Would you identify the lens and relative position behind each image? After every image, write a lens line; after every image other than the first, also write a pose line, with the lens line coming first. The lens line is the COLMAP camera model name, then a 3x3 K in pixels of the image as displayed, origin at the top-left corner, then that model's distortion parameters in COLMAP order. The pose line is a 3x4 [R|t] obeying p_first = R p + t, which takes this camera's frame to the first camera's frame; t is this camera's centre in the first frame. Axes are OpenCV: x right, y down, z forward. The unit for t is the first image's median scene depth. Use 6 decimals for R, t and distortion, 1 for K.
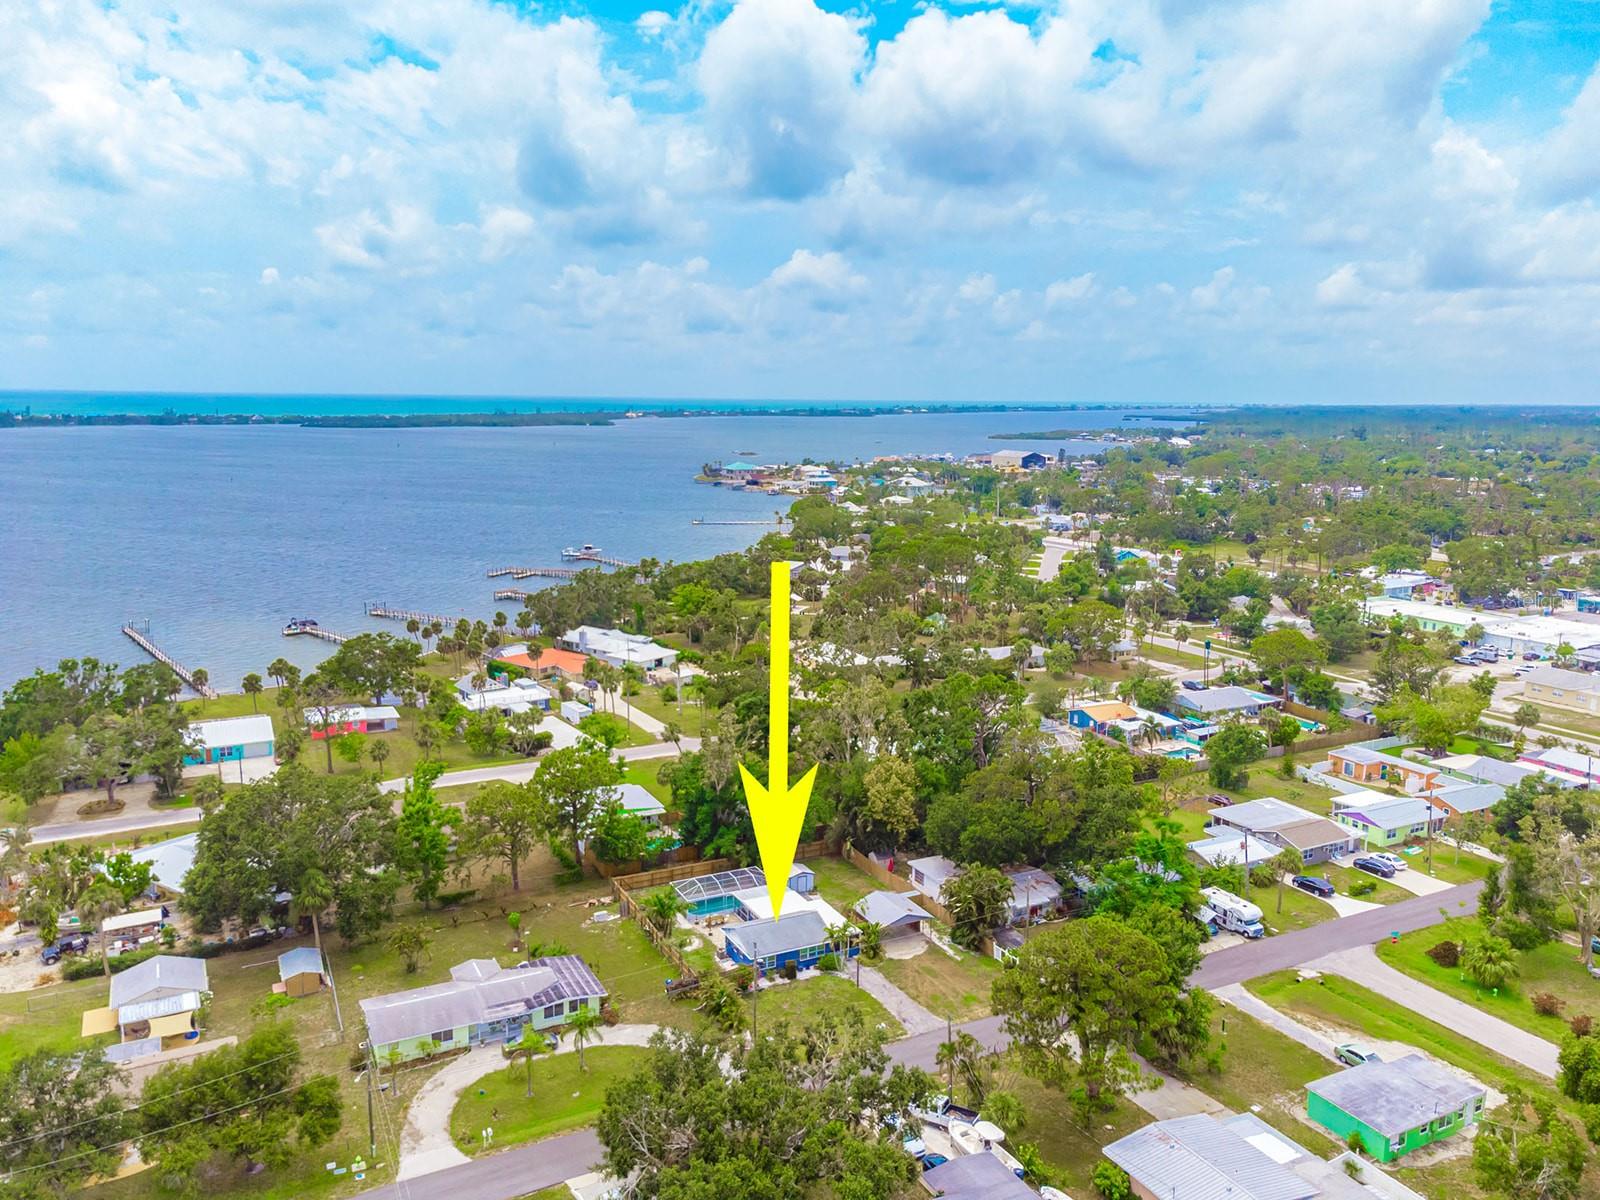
lens RADIAL K [[1232.5, 0, 800.1], [0, 1232.5, 635.1], [0, 0, 1]] dist [0.044040, 0.019069]
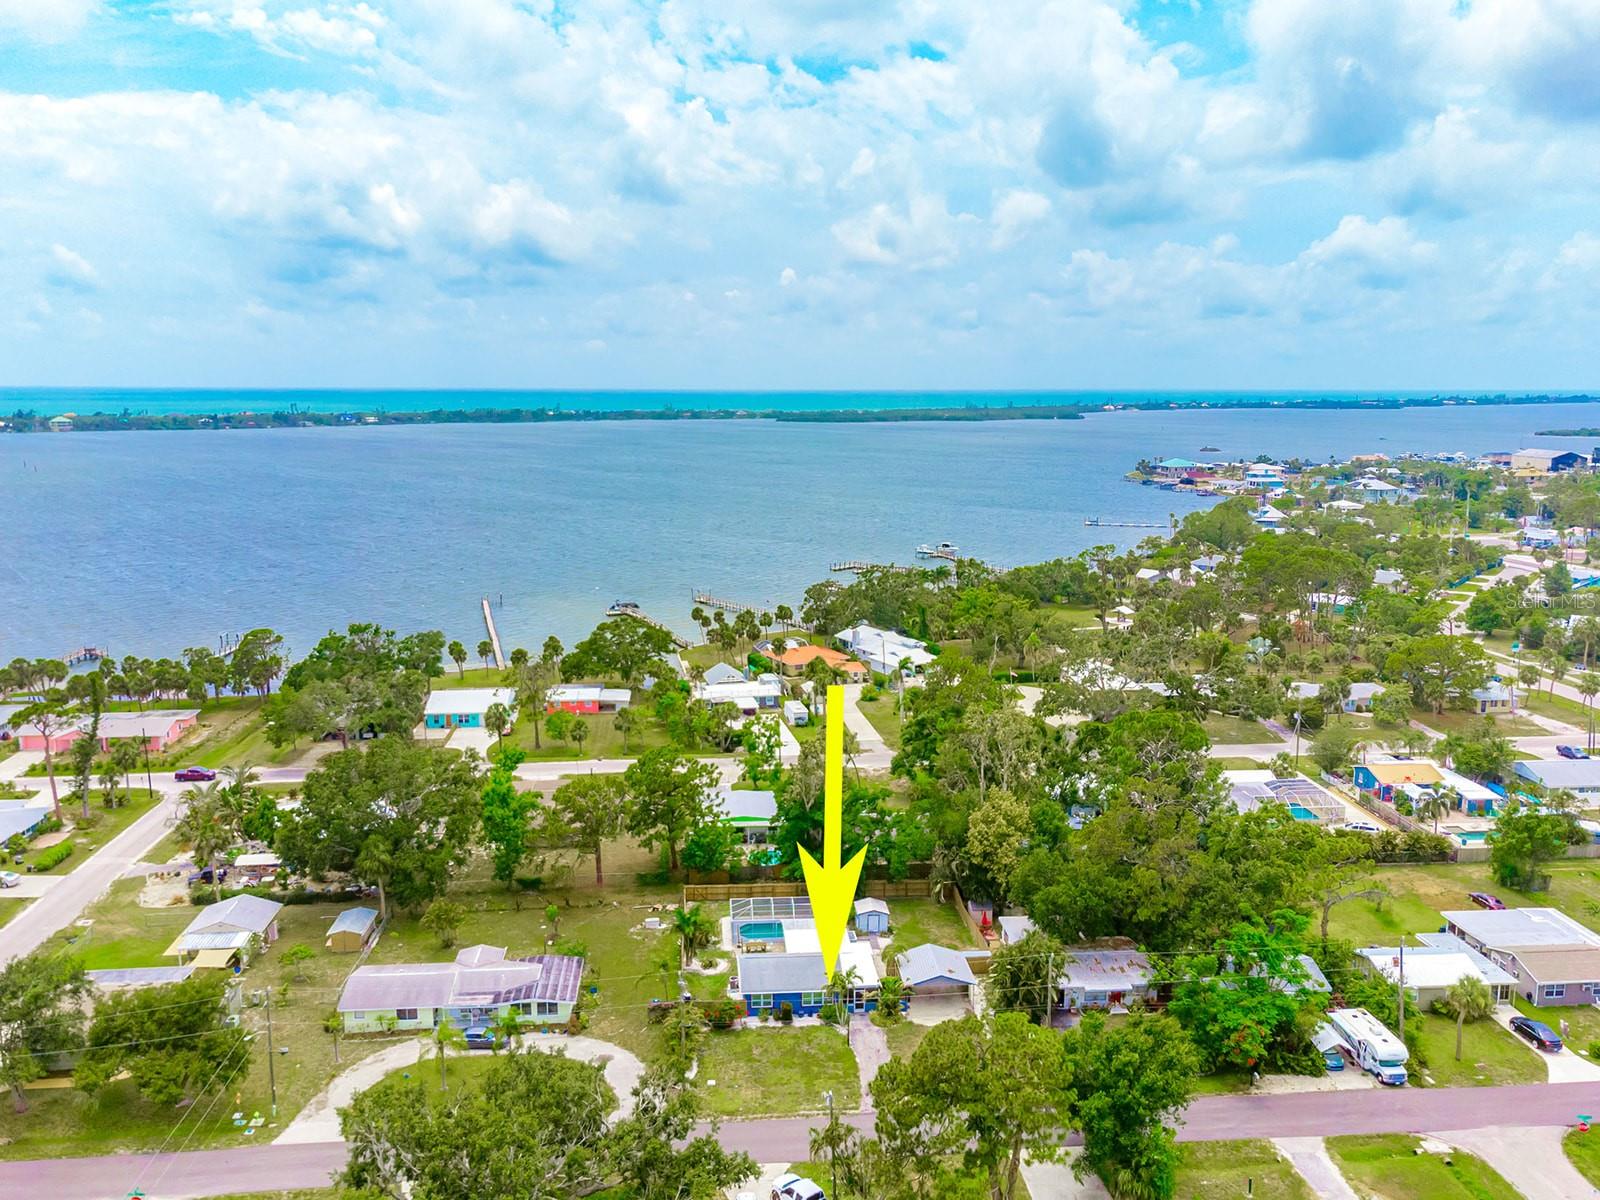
lens RADIAL K [[1274.3, 0, 799.0], [0, 1274.3, 664.3], [0, 0, 1]] dist [0.039942, 0.010417]
pose [[0.921307, 0.077013, -0.381132, 0.103498], [-0.069105, 0.997016, 0.034415, -0.005171], [0.382645, -0.005369, 0.923880, 0.043071]]
